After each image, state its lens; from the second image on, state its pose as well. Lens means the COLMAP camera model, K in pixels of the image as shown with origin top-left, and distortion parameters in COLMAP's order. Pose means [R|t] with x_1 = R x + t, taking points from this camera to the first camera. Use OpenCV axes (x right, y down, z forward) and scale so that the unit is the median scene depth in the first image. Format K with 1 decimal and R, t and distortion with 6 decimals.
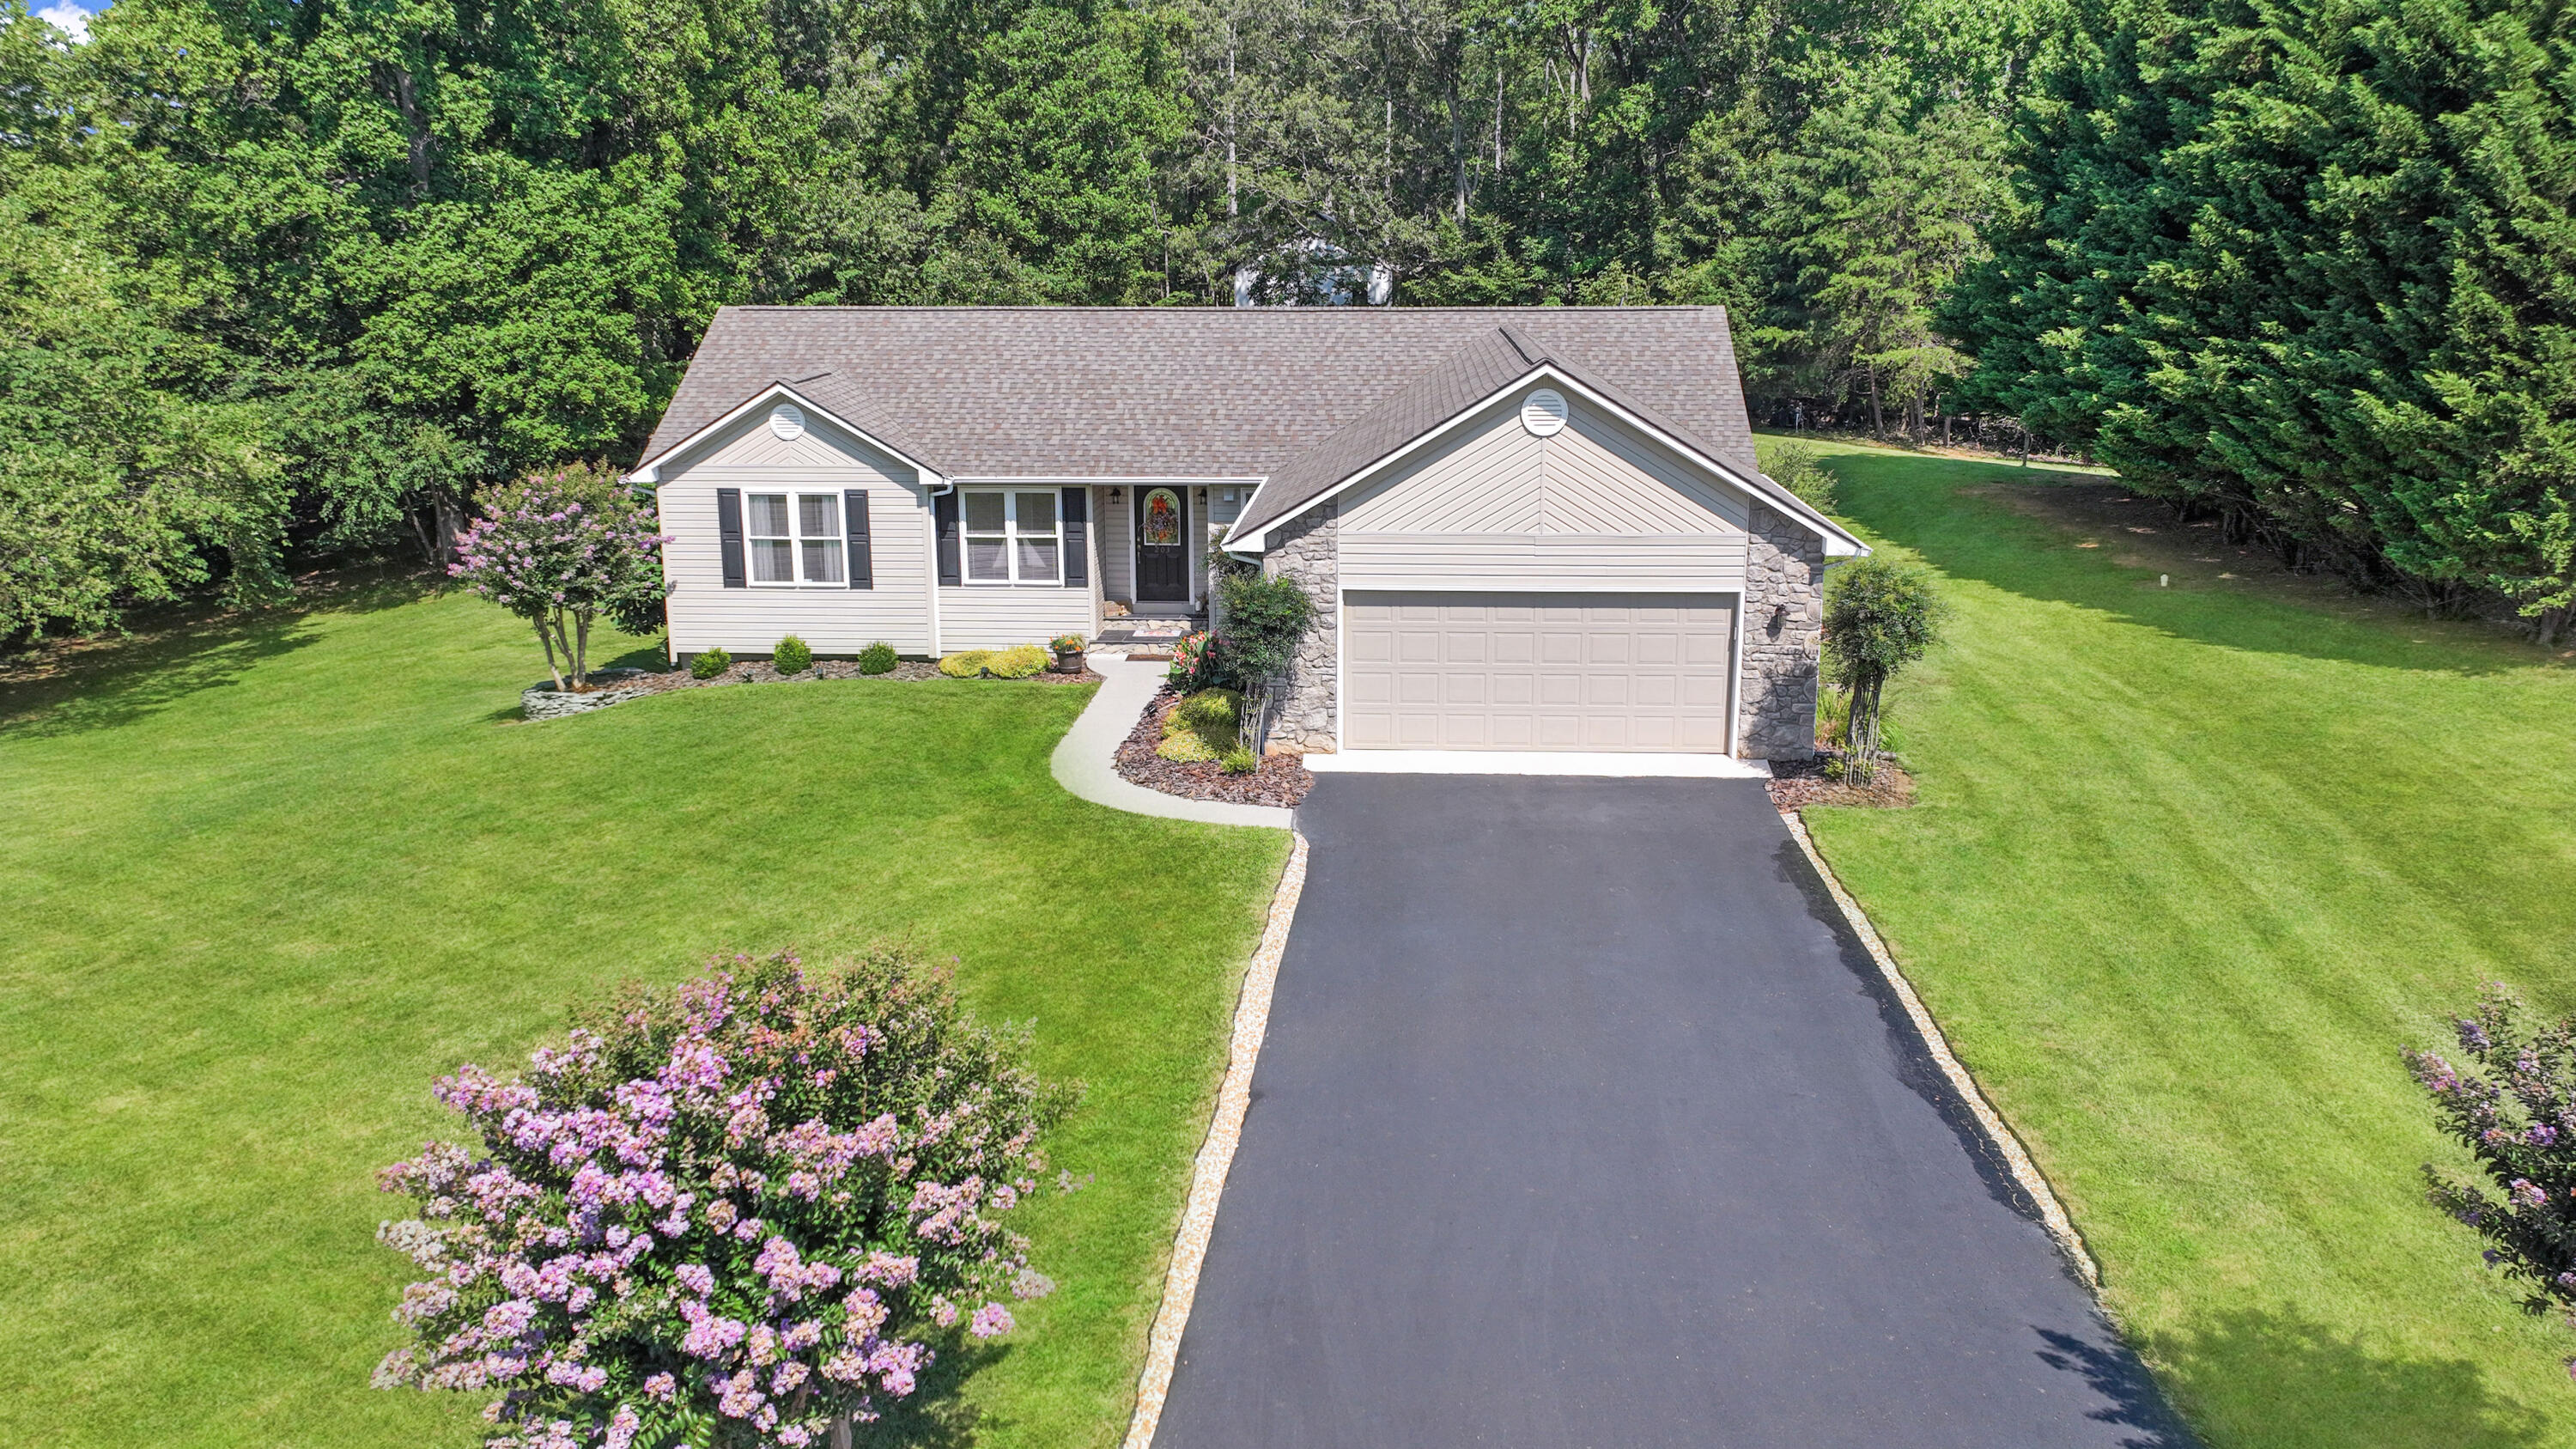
lens RADIAL K [[1850.8, 0, 1284.8], [0, 1850.8, 691.5], [0, 0, 1]] dist [0.007324, -0.026916]
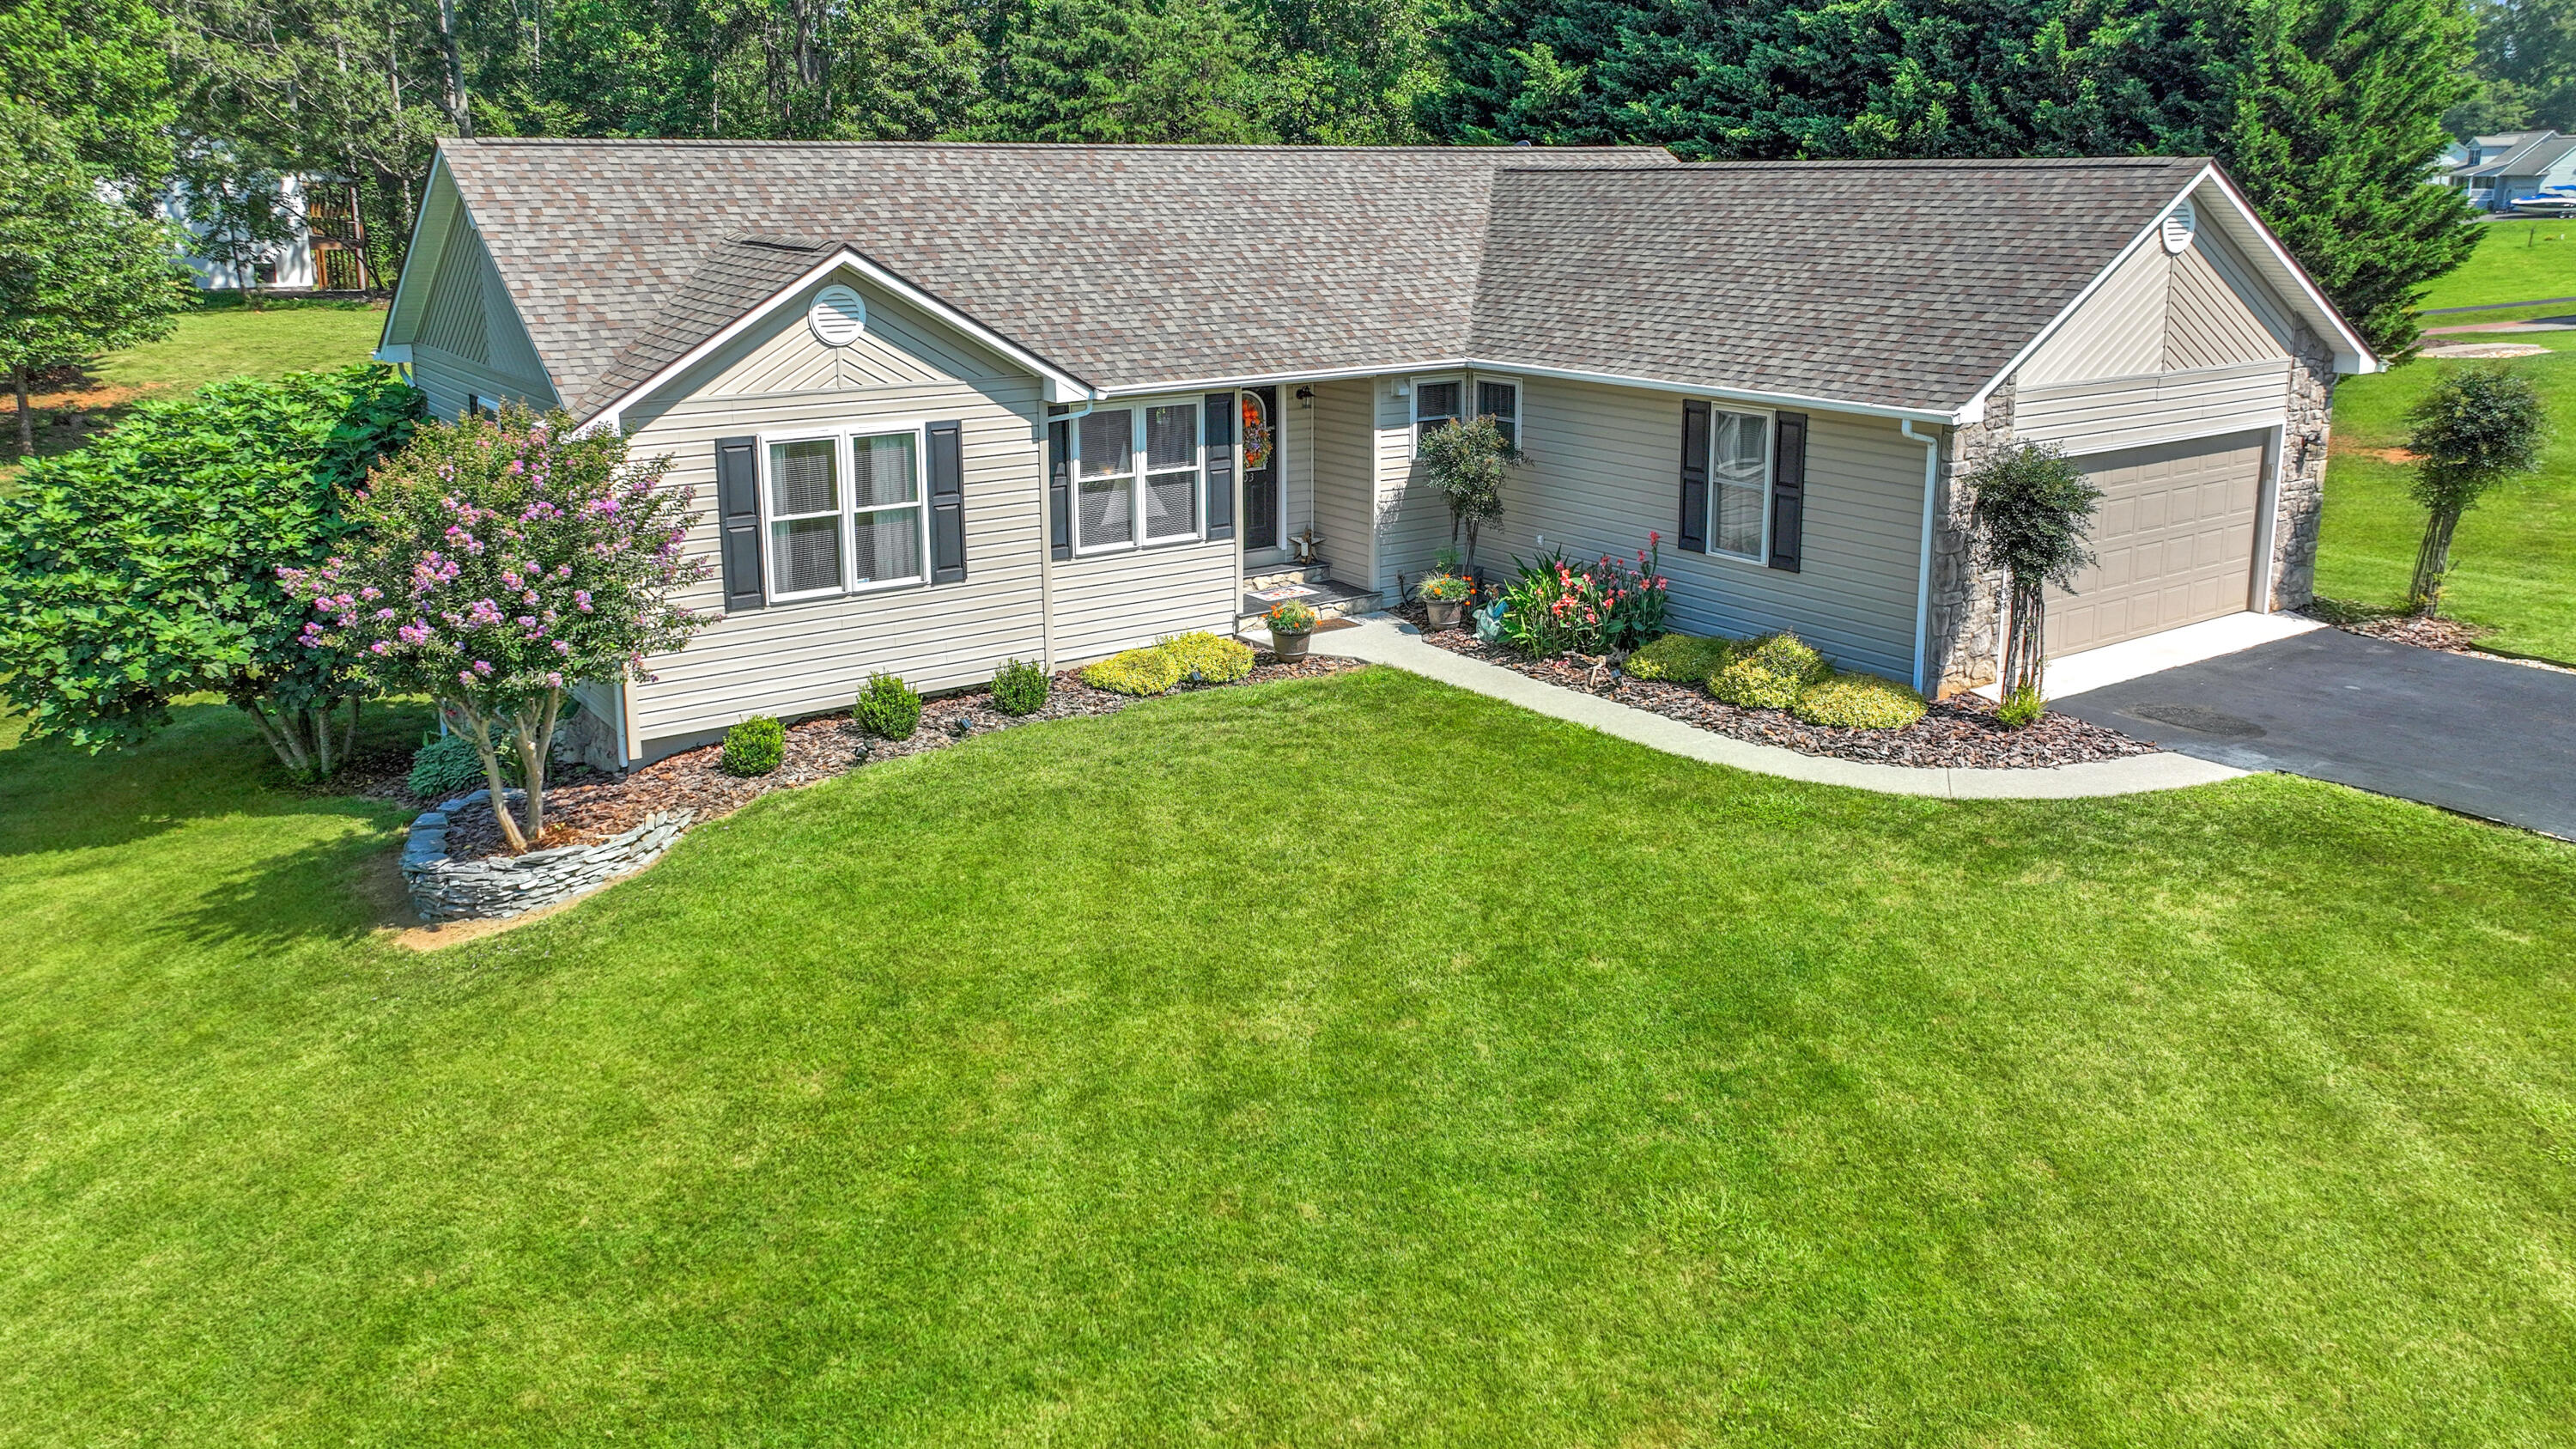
lens RADIAL K [[1955.9, 0, 1281.6], [0, 1955.9, 524.2], [0, 0, 1]] dist [-0.003900, 0.008789]
pose [[0.783357, -0.110698, 0.611635, -0.338681], [0.148397, 0.988866, -0.011088, -0.032260], [-0.603597, 0.099450, 0.791062, 0.264947]]
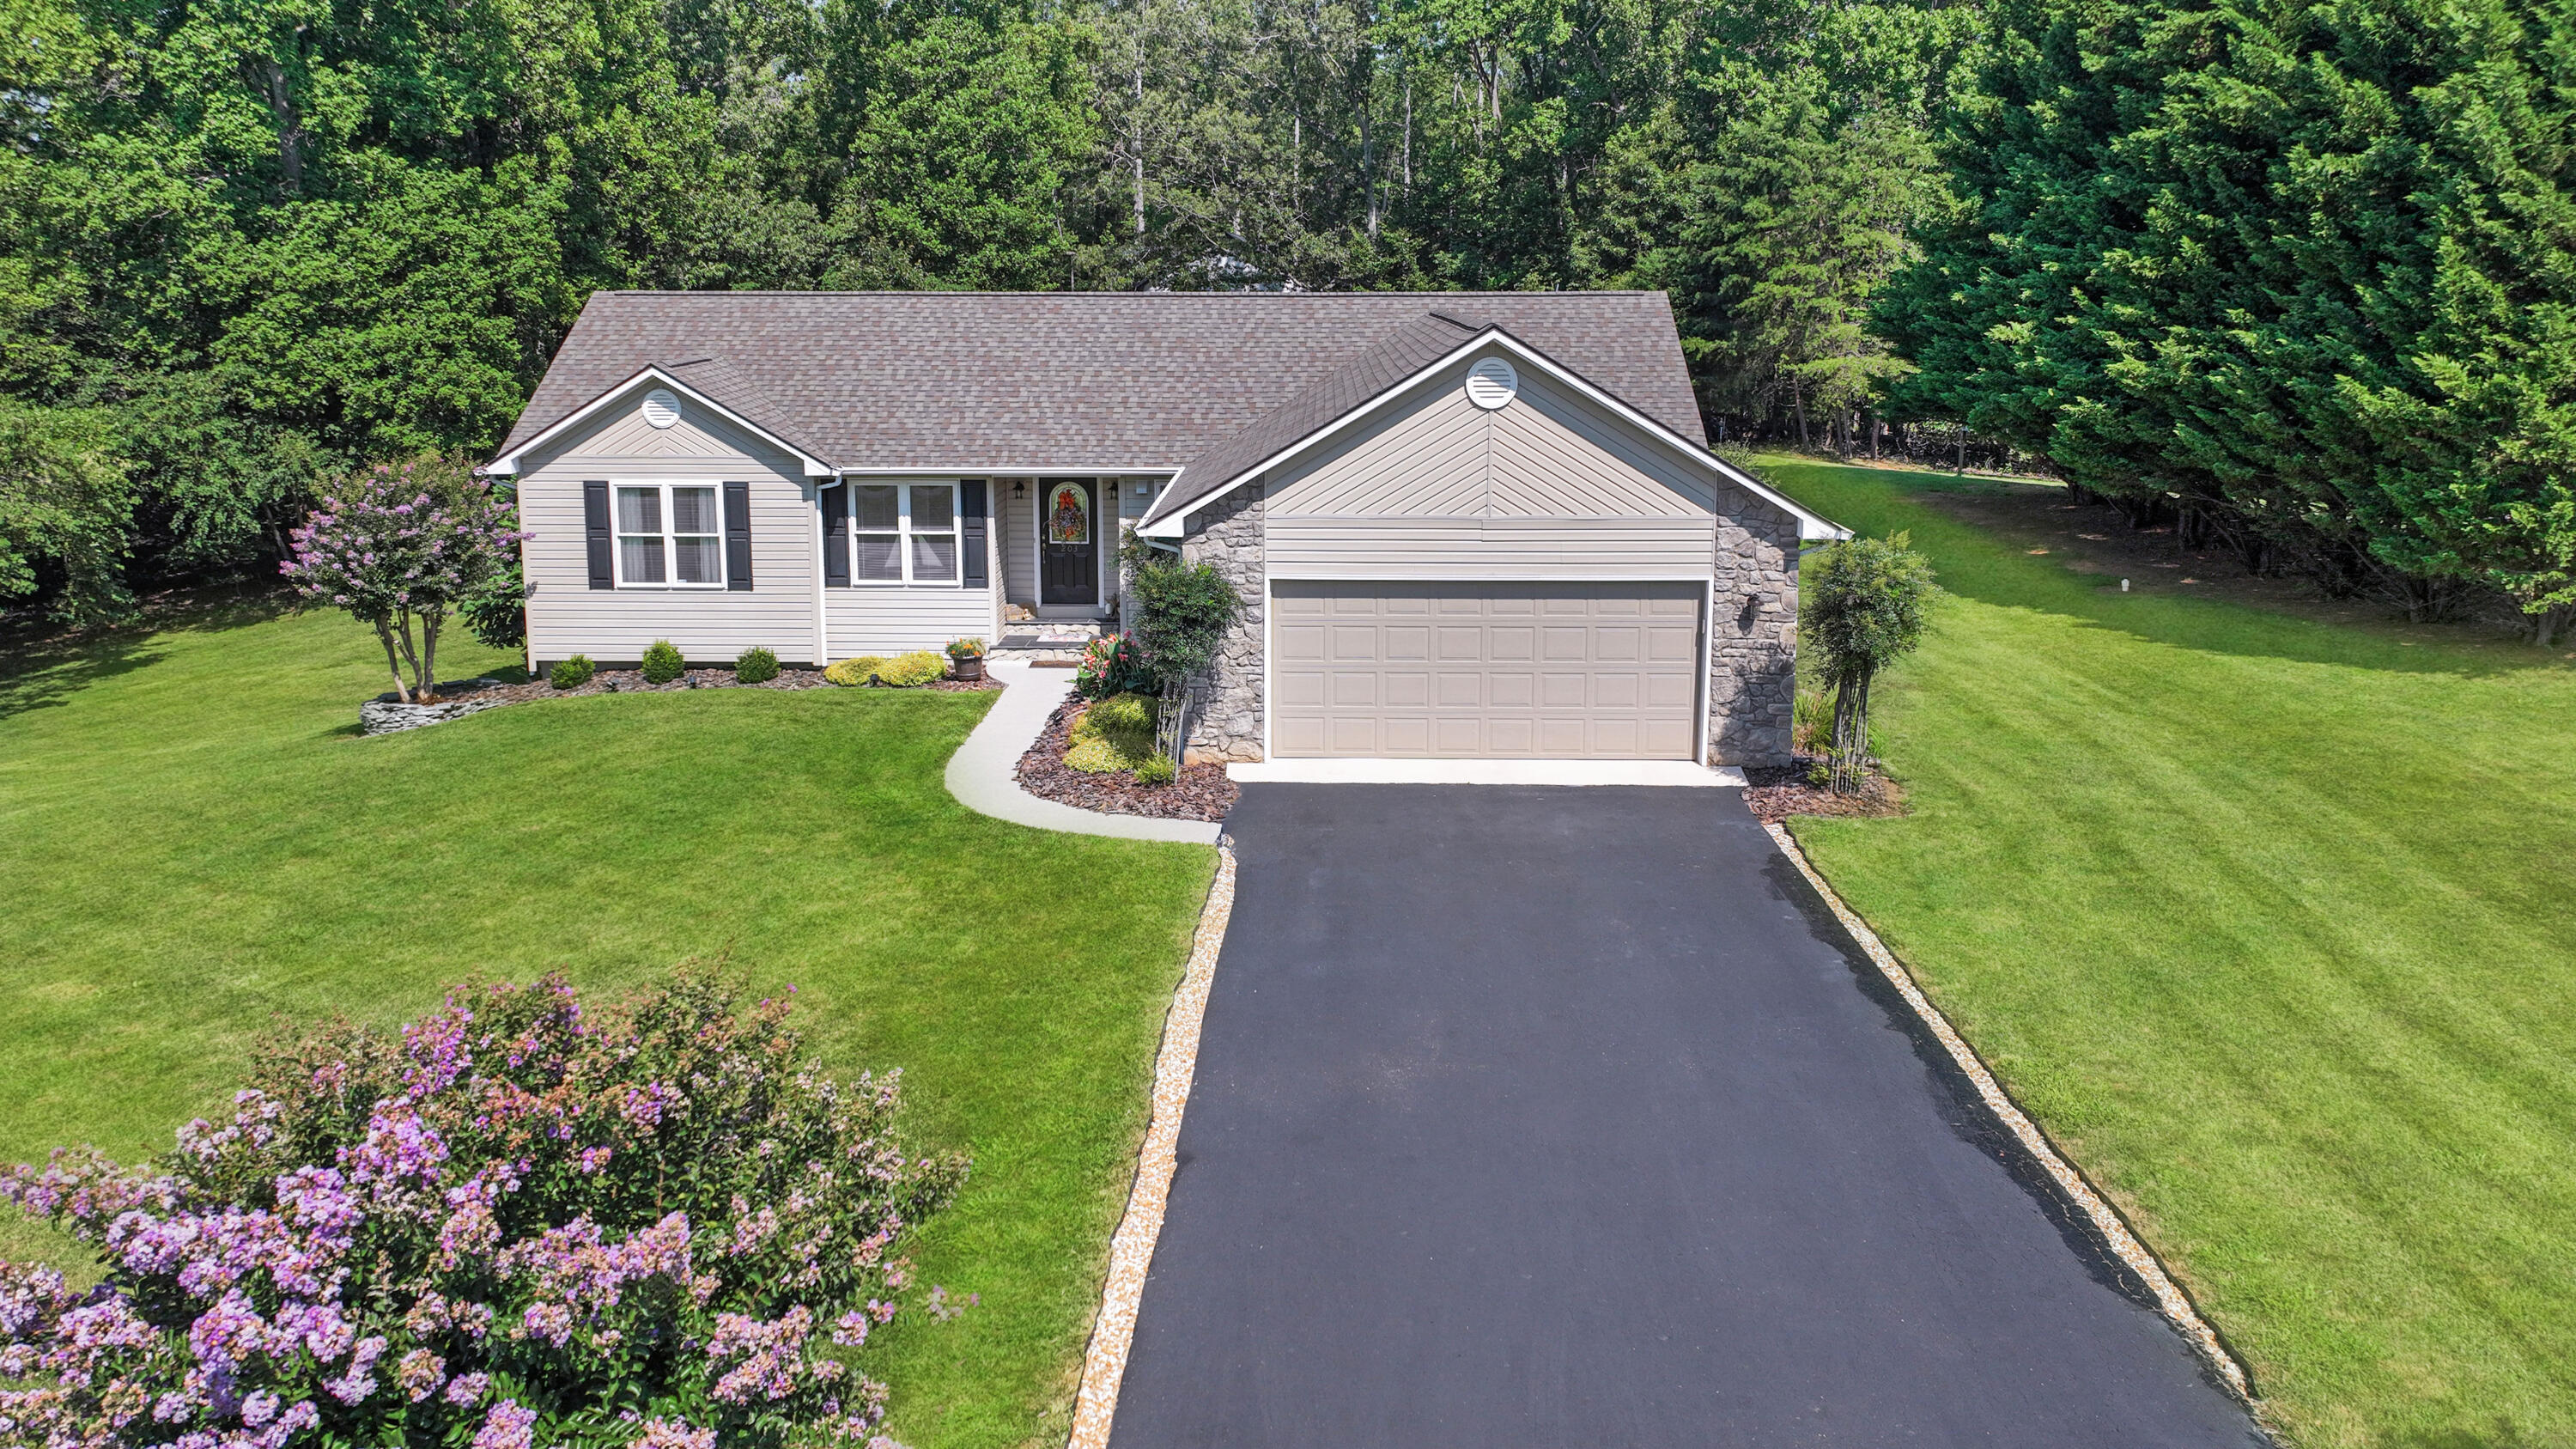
lens RADIAL K [[1873.3, 0, 1240.0], [0, 1873.3, 587.3], [0, 0, 1]] dist [-0.002053, 0.002615]
pose [[0.999659, -0.002576, 0.025977, -0.003454], [0.004459, 0.997346, -0.072666, 0.007295], [-0.025721, 0.072757, 0.997018, 0.043506]]
